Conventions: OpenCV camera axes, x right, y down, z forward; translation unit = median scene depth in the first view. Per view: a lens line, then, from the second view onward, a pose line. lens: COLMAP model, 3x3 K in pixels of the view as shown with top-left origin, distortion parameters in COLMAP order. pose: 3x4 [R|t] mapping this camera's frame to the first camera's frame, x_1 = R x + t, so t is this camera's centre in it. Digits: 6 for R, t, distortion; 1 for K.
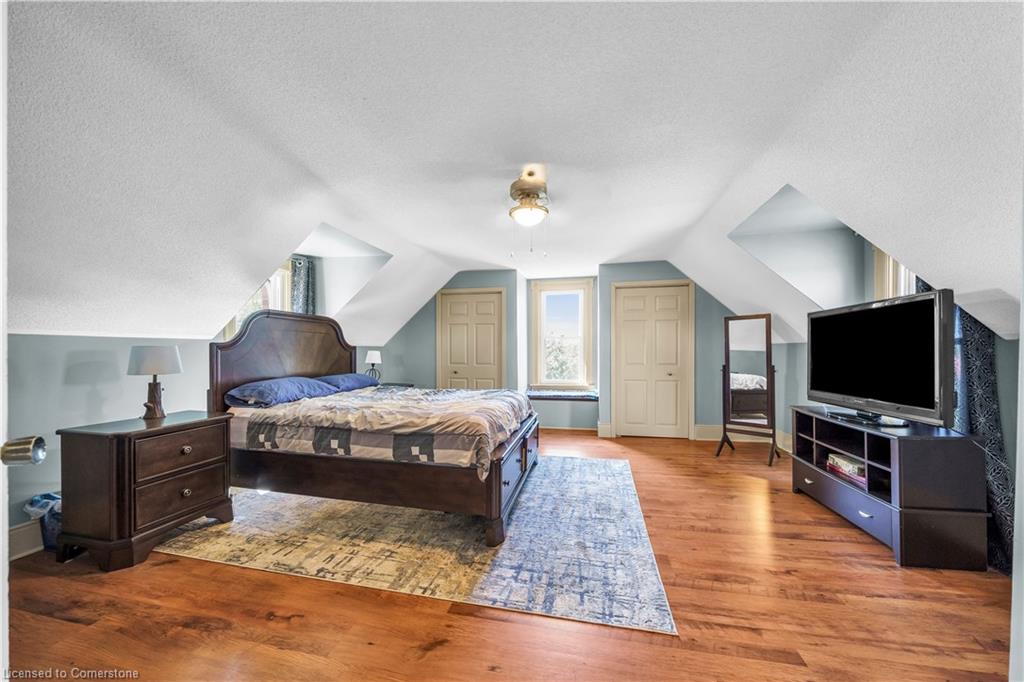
lens RADIAL K [[351.4, 0, 514.2], [0, 351.4, 344.2], [0, 0, 1]] dist [-0.005718, -0.000074]
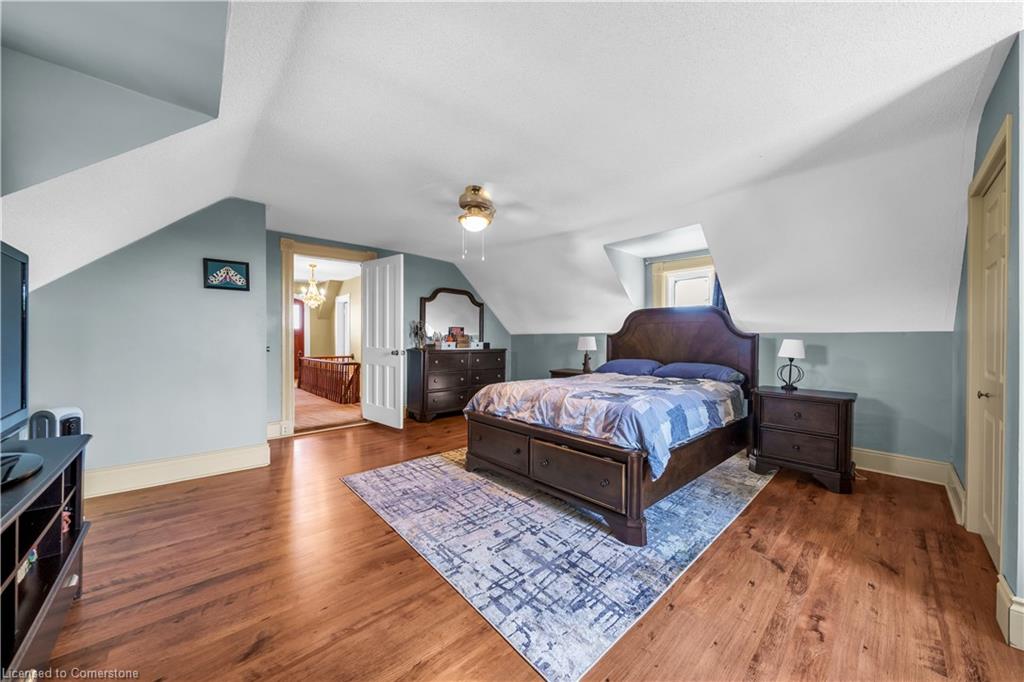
lens RADIAL K [[359.2, 0, 512.0], [0, 359.2, 346.6], [0, 0, 1]] dist [-0.005550, 0.000024]
pose [[-0.580024, 0.009340, -0.814546, 1.031459], [0.004784, 0.999956, 0.008059, 0.050195], [0.814586, 0.000777, -0.580043, 1.978910]]
